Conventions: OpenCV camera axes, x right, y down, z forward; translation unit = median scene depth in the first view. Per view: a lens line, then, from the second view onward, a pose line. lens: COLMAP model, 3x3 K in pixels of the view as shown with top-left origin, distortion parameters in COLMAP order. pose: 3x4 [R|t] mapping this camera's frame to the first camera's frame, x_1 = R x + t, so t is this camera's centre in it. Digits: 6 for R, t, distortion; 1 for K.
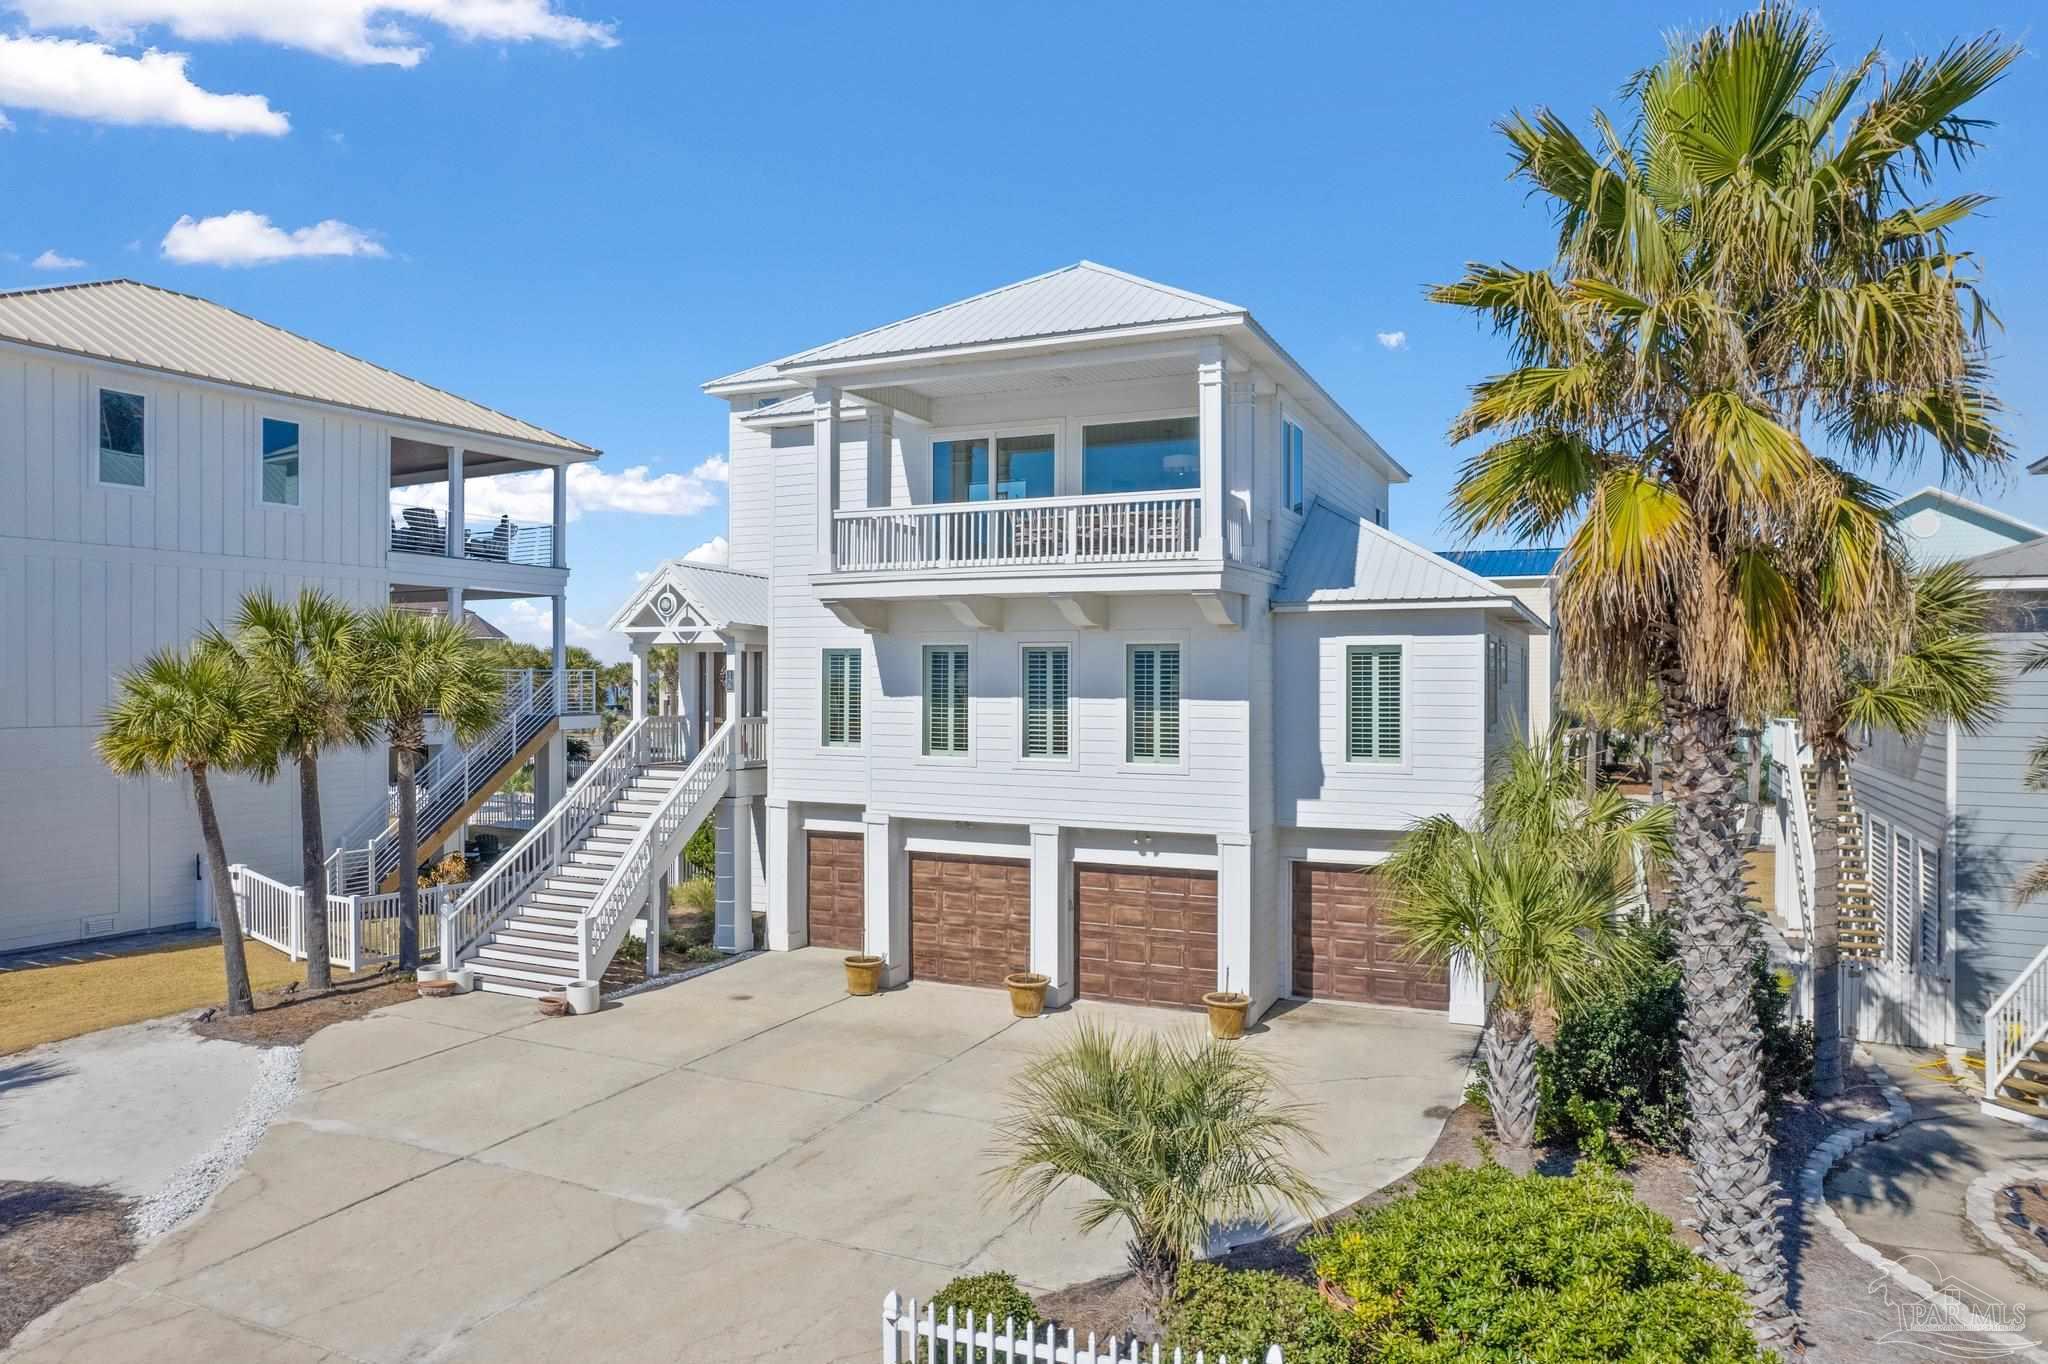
lens RADIAL K [[1321.5, 0, 1024.0], [0, 1321.5, 682.0], [0, 0, 1]] dist [-0.092649, 0.087504]
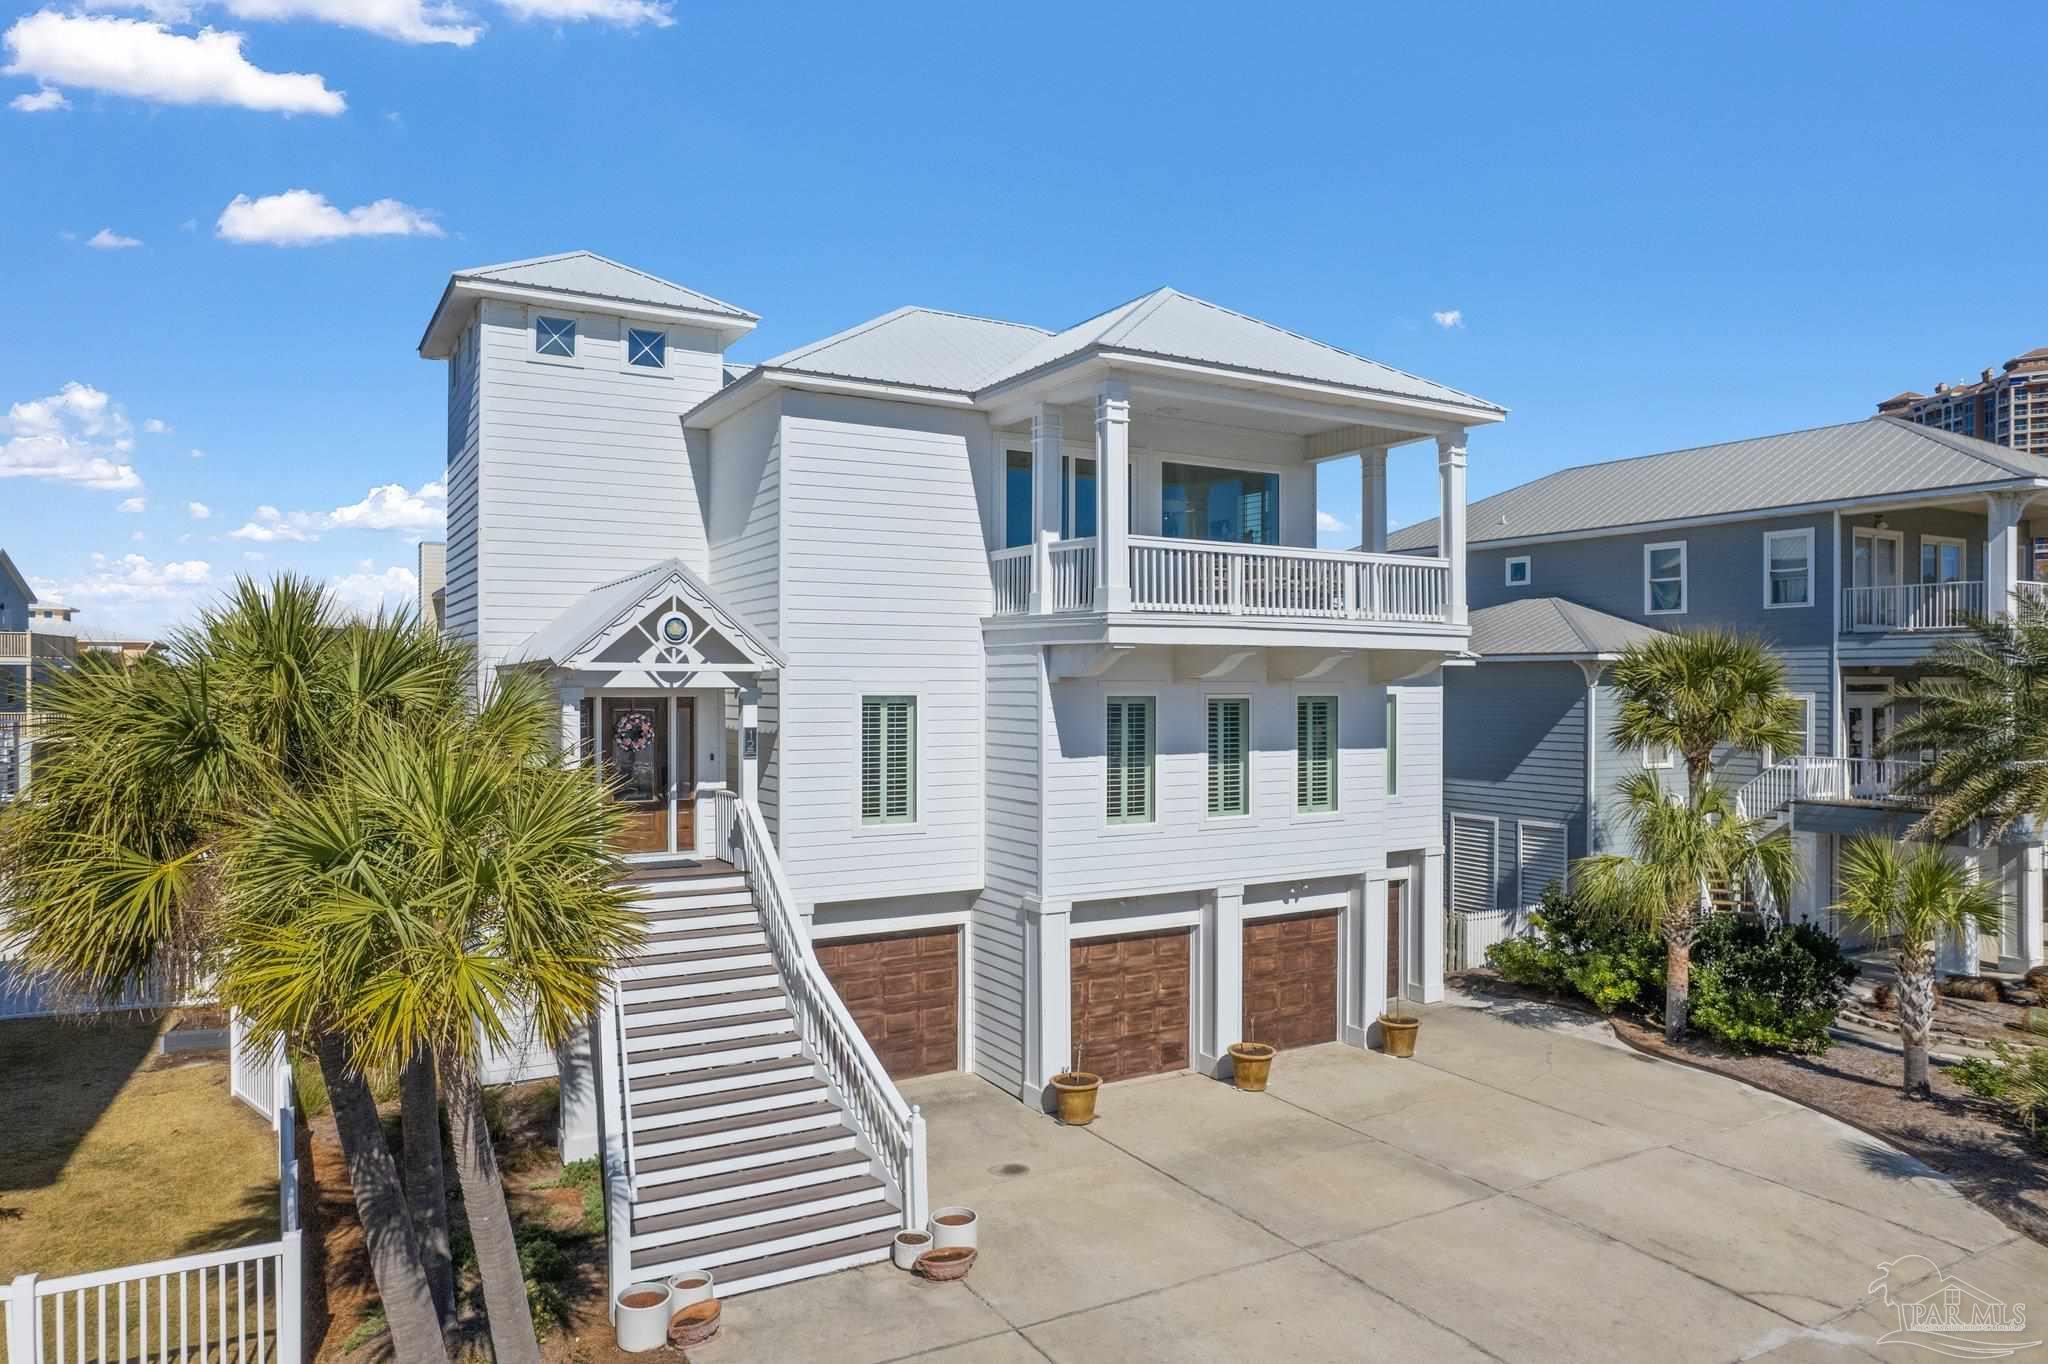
lens RADIAL K [[1321.5, 0, 1024.0], [0, 1321.5, 682.0], [0, 0, 1]] dist [-0.092649, 0.087504]
pose [[0.573137, -0.001944, 0.819457, -0.812697], [0.000904, 0.999998, 0.001740, -0.038872], [-0.819459, -0.000256, 0.573138, 0.557492]]
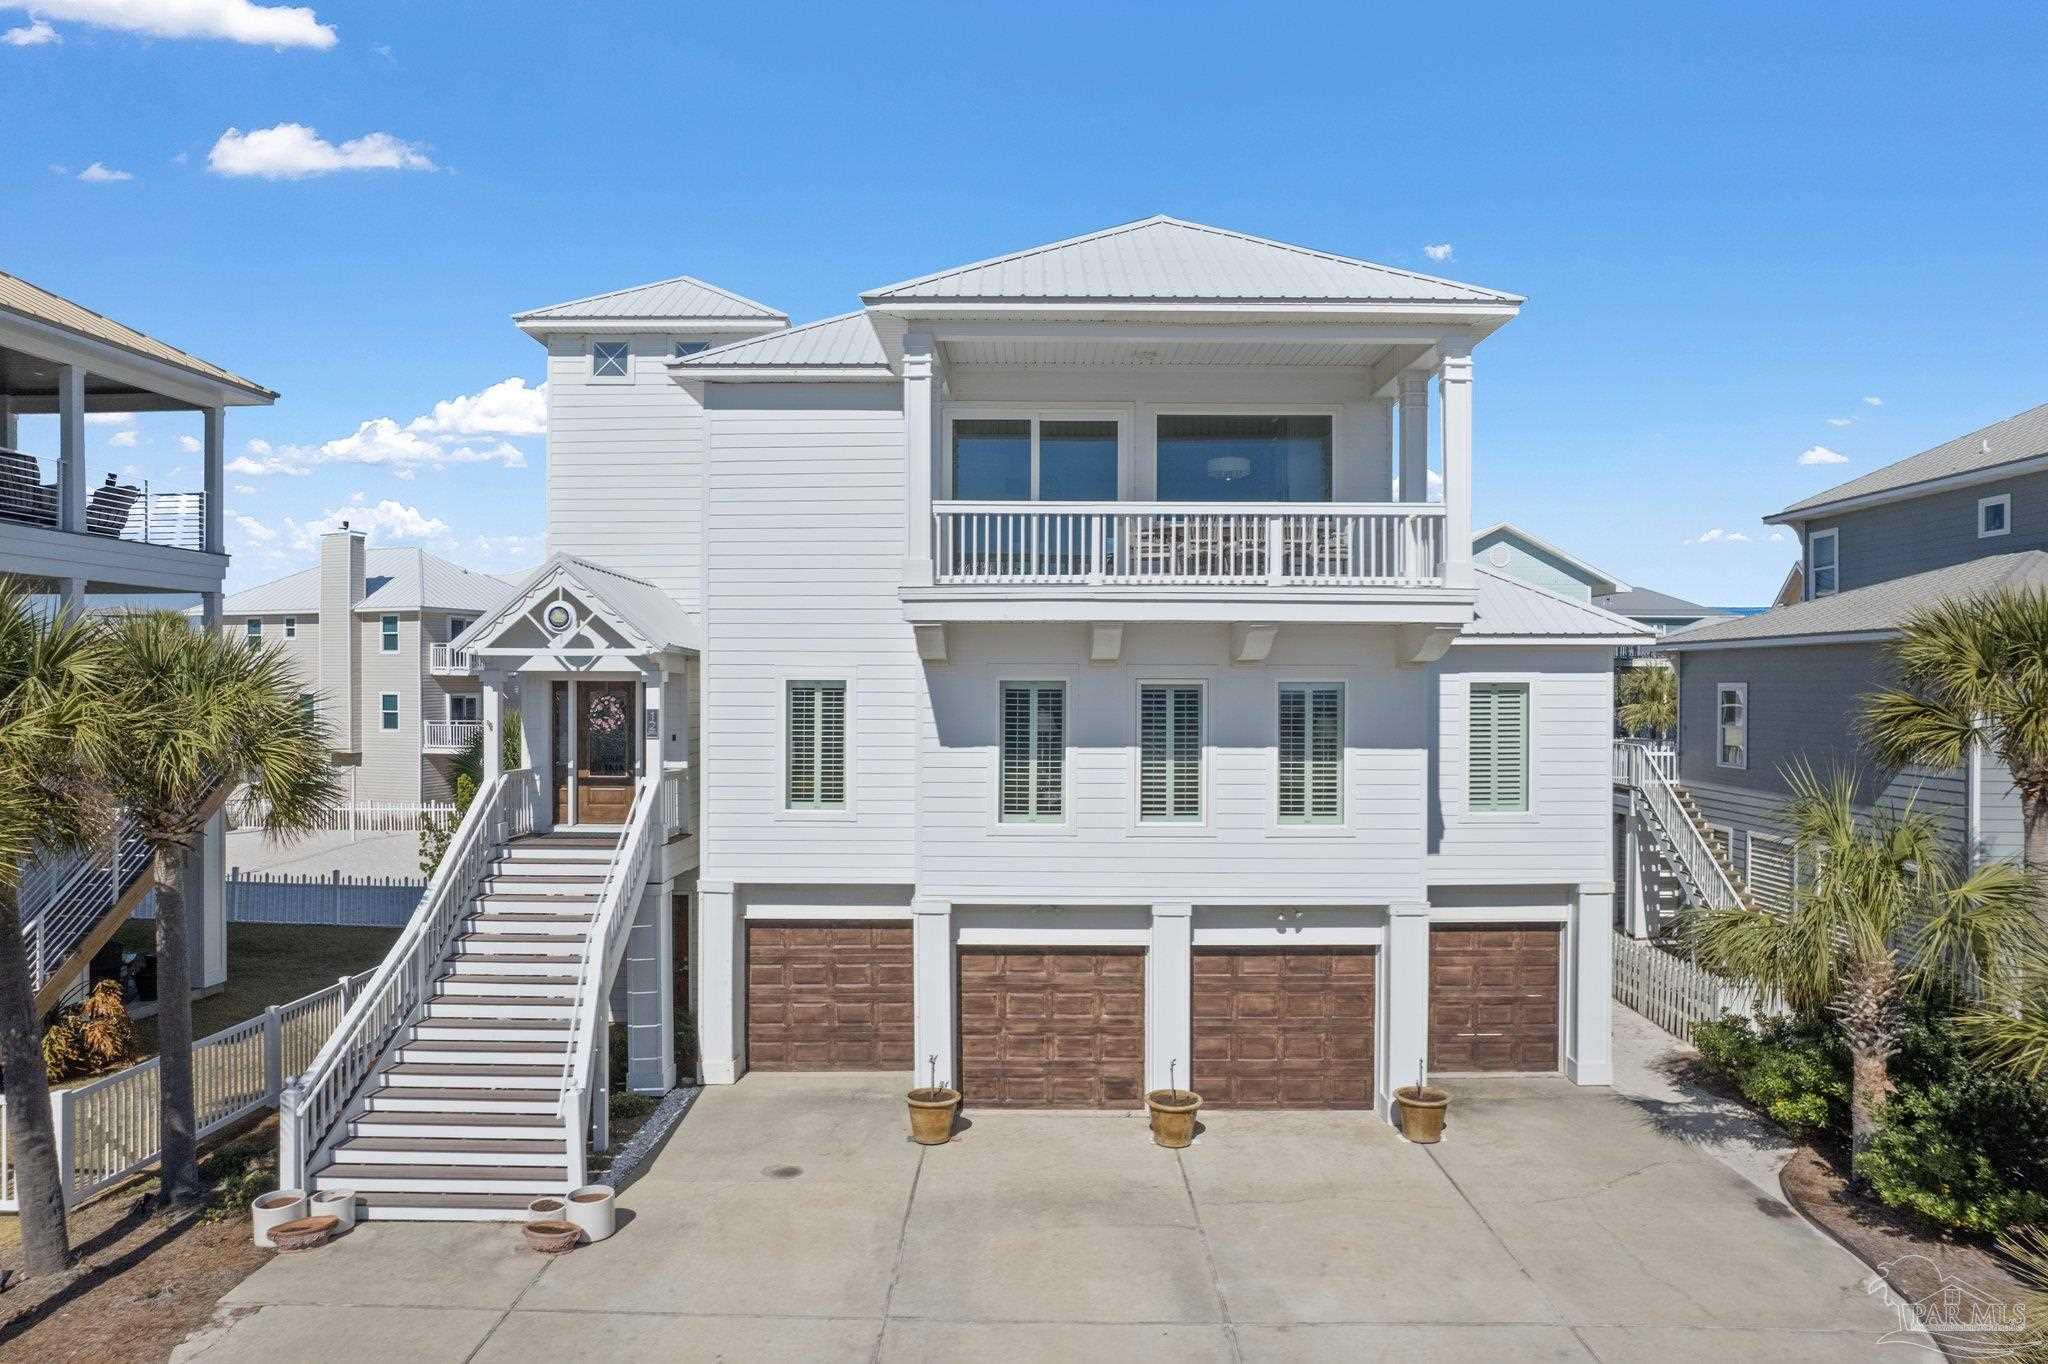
lens RADIAL K [[1321.5, 0, 1024.0], [0, 1321.5, 682.0], [0, 0, 1]] dist [-0.092649, 0.087504]
pose [[0.911113, -0.001679, 0.412153, -0.385176], [0.001212, 0.999998, 0.001393, -0.028325], [-0.412155, -0.000770, 0.911113, 0.289940]]
